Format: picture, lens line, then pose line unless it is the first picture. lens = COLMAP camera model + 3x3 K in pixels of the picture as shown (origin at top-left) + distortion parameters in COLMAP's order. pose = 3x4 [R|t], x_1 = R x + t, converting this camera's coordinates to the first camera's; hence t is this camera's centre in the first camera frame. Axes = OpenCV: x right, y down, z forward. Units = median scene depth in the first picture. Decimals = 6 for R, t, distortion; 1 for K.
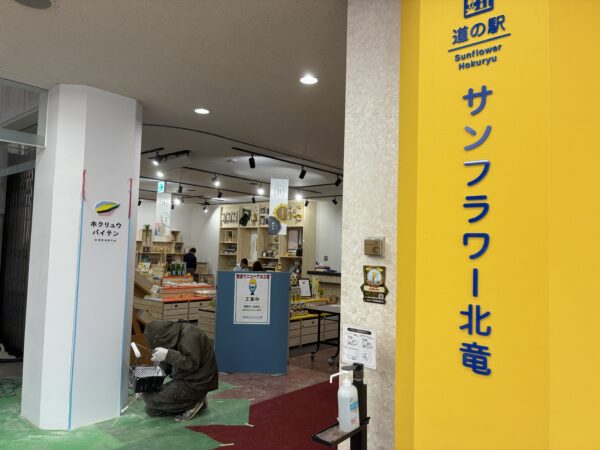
lens RADIAL K [[467.2, 0, 300.0], [0, 467.2, 225.0], [0, 0, 1]] dist [0.007372, -0.002477]
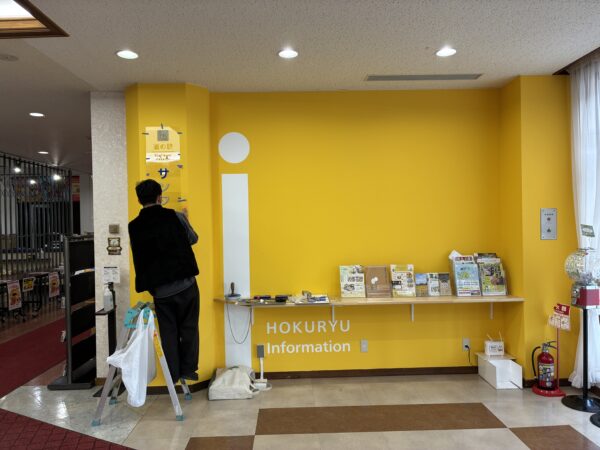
lens RADIAL K [[467.2, 0, 300.0], [0, 467.2, 225.0], [0, 0, 1]] dist [0.007372, -0.002477]
pose [[0.751990, -0.042178, 0.657824, -0.598746], [0.000429, 0.997982, 0.063497, -0.103167], [-0.659175, -0.047467, 0.750490, -1.142262]]
